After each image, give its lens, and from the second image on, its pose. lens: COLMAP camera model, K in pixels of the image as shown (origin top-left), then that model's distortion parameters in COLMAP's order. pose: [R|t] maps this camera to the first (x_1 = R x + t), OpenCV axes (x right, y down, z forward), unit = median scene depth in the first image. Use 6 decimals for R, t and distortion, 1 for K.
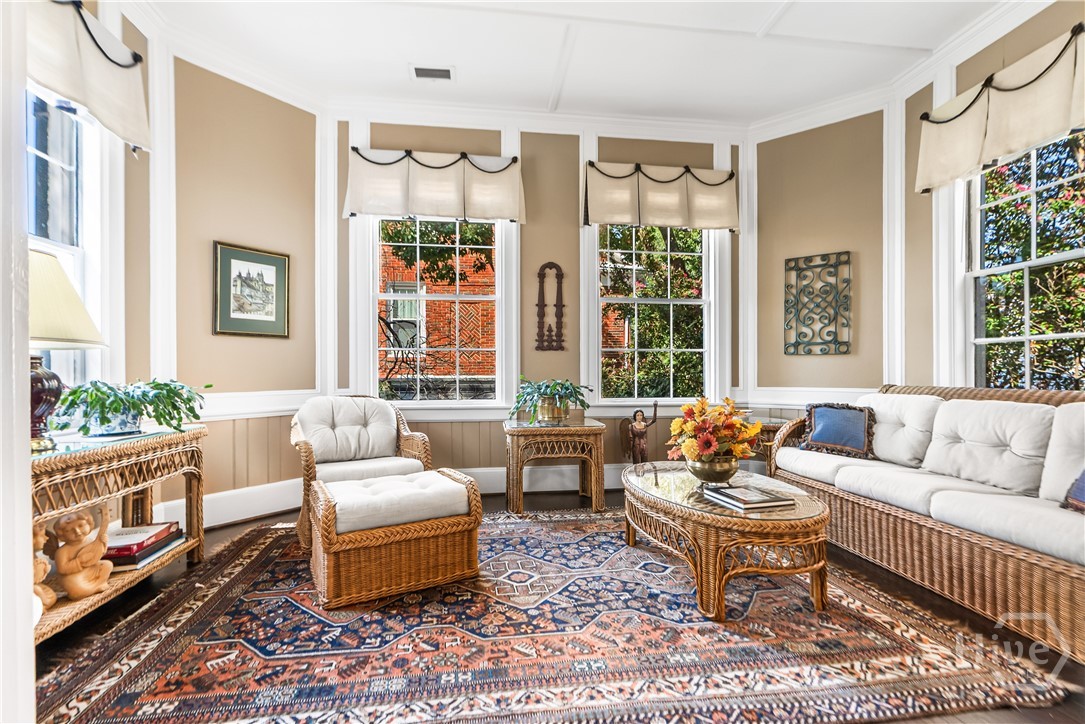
lens RADIAL K [[495.3, 0, 541.5], [0, 495.3, 371.1], [0, 0, 1]] dist [-0.005545, -0.000718]
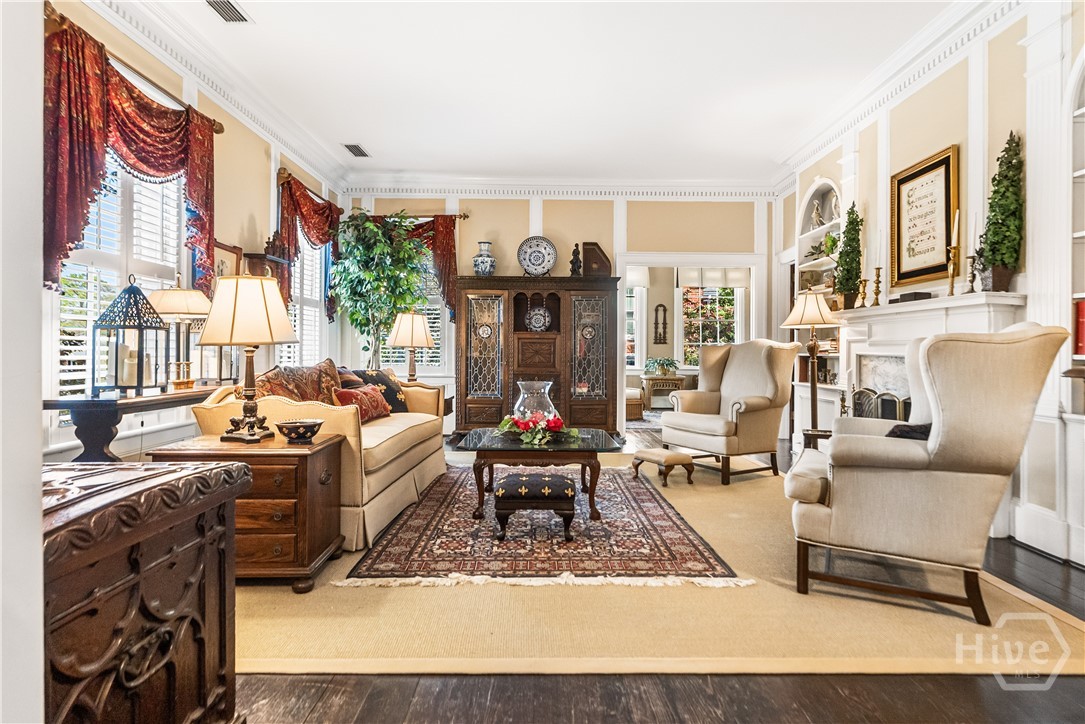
lens RADIAL K [[554.7, 0, 545.9], [0, 554.7, 355.9], [0, 0, 1]] dist [0.003208, 0.000142]
pose [[0.992994, 0.007323, -0.117938, -0.197476], [-0.005532, 0.999864, 0.015506, -0.024028], [0.118036, -0.014745, 0.992900, -1.528628]]
